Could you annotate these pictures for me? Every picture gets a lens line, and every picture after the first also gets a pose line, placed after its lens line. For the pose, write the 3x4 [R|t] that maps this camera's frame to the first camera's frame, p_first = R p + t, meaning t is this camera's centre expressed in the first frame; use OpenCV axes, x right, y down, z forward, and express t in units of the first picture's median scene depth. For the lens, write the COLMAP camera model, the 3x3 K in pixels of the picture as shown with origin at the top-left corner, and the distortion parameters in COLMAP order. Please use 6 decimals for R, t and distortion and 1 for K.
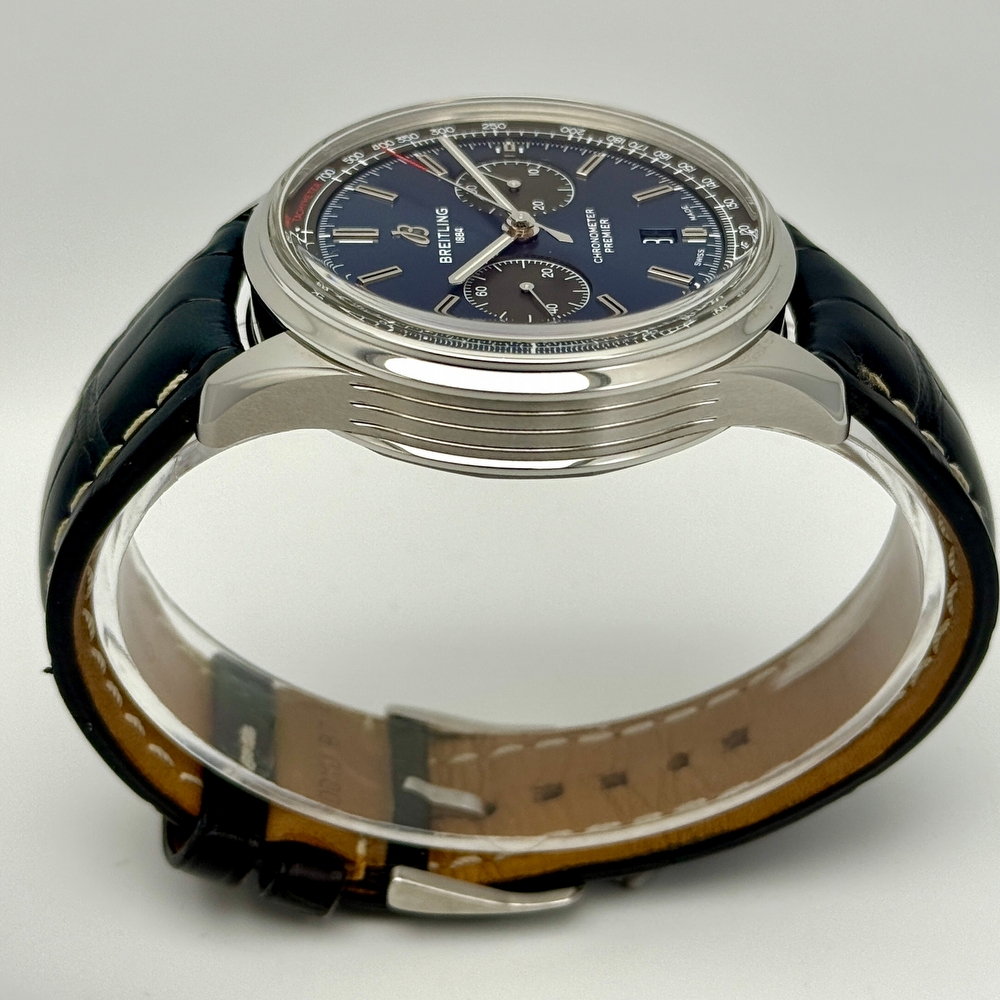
lens RADIAL K [[2701.9, 0, 496.1], [0, 2701.9, 496.3], [0, 0, 1]] dist [0.329570, 0.000000]
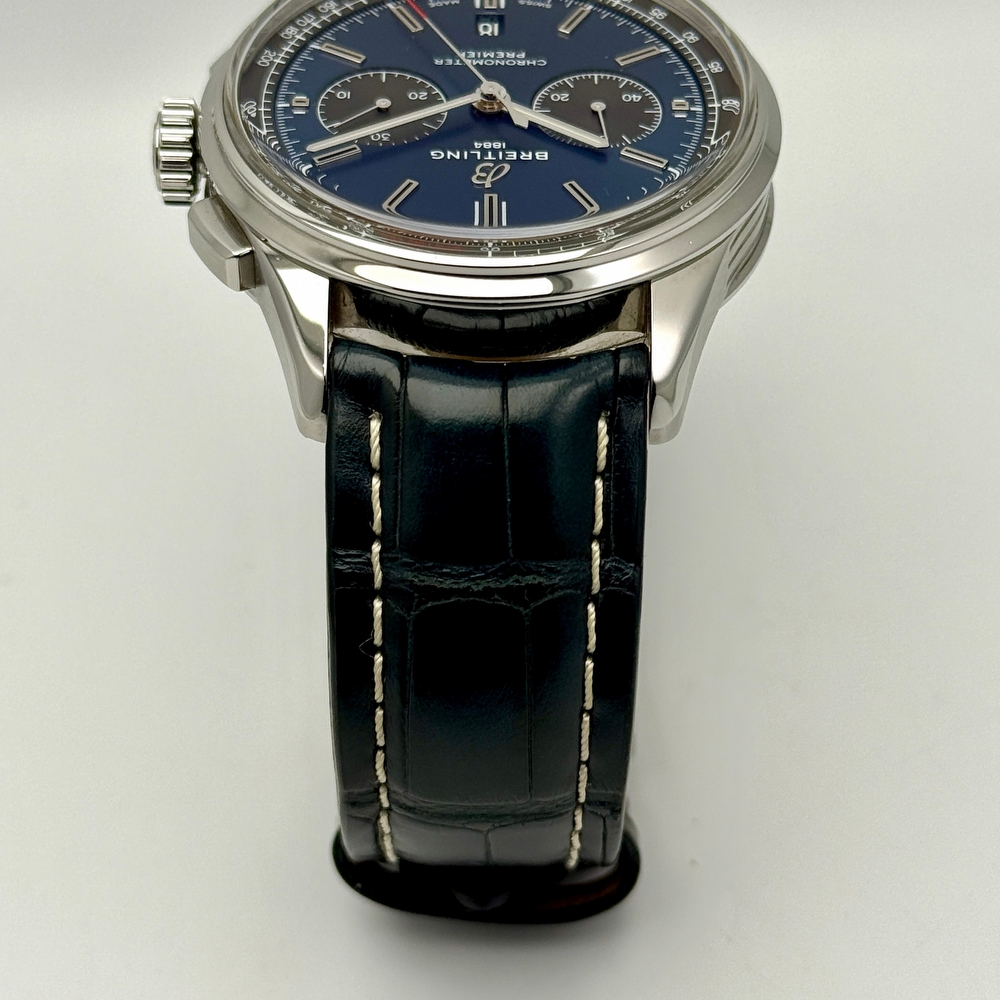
lens RADIAL K [[2701.9, 0, 504.2], [0, 2701.9, 499.9], [0, 0, 1]] dist [0.329570, 0.000000]
pose [[0.052728, -0.703233, 0.709001, -0.755035], [0.564982, 0.606439, 0.559488, -0.537671], [-0.823416, 0.371072, 0.429291, 0.634960]]
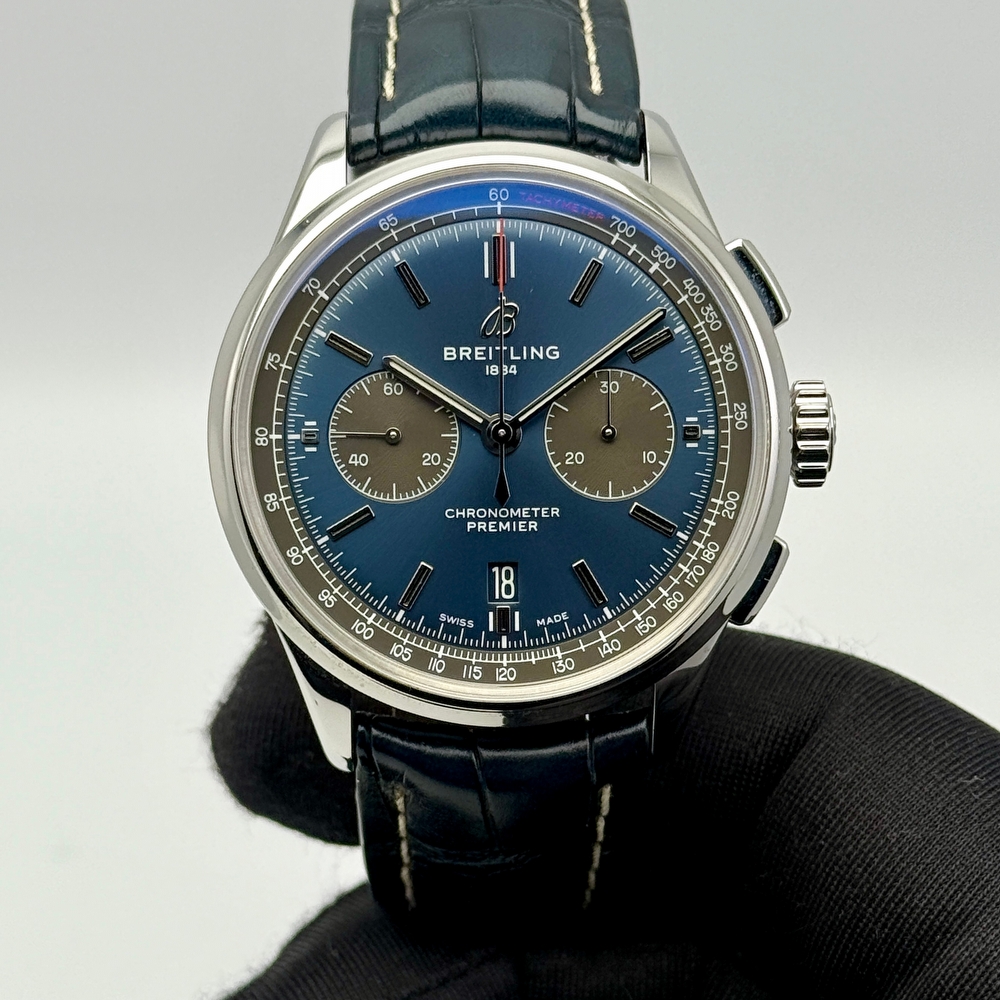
lens RADIAL K [[2701.9, 0, 501.2], [0, 2701.9, 502.3], [0, 0, 1]] dist [0.329570, 0.000000]
pose [[-0.042069, 0.997799, -0.051266, 0.080128], [-0.599158, 0.015866, 0.800474, -0.841734], [0.799525, 0.064391, 0.597171, 0.437463]]
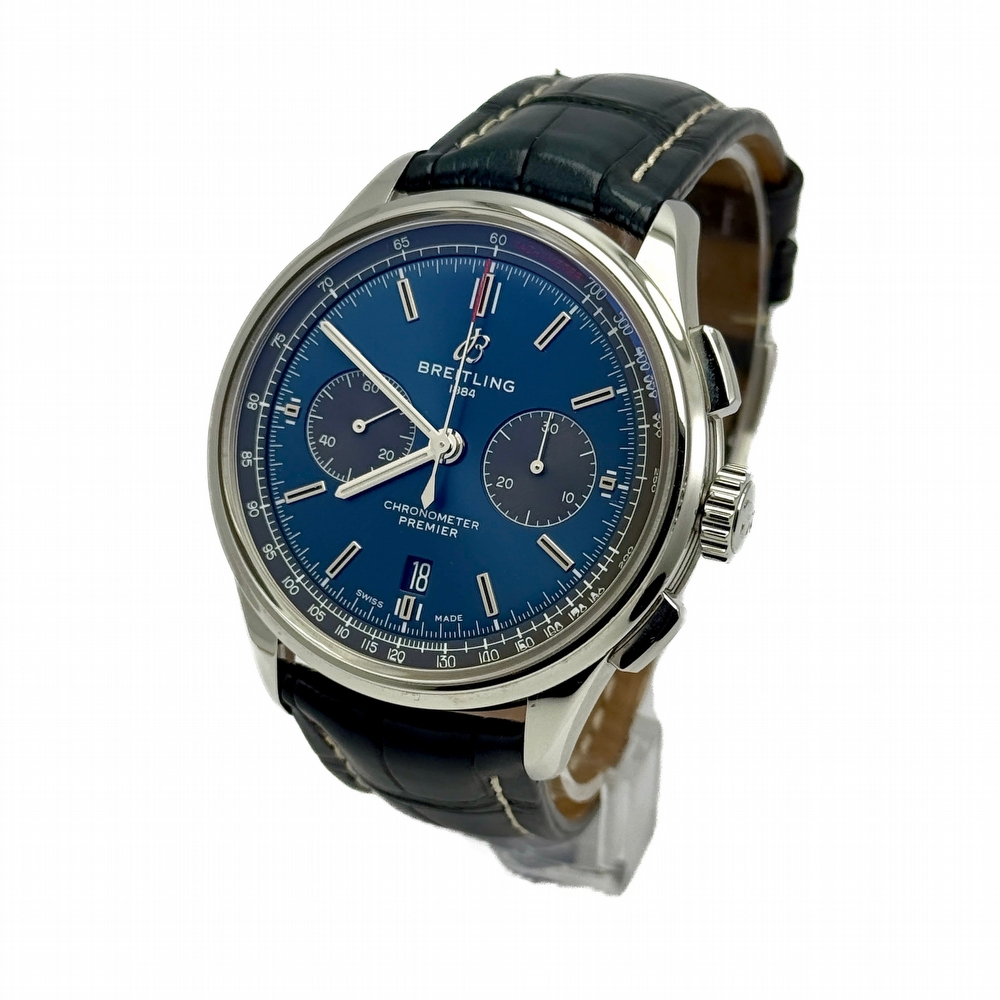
lens RADIAL K [[2701.9, 0, 501.7], [0, 2701.9, 499.2], [0, 0, 1]] dist [0.329570, 0.000000]
pose [[-0.297869, 0.953515, -0.045638, 0.069575], [-0.308446, -0.050892, 0.949879, -1.094158], [0.903402, 0.297017, 0.309267, 0.694990]]
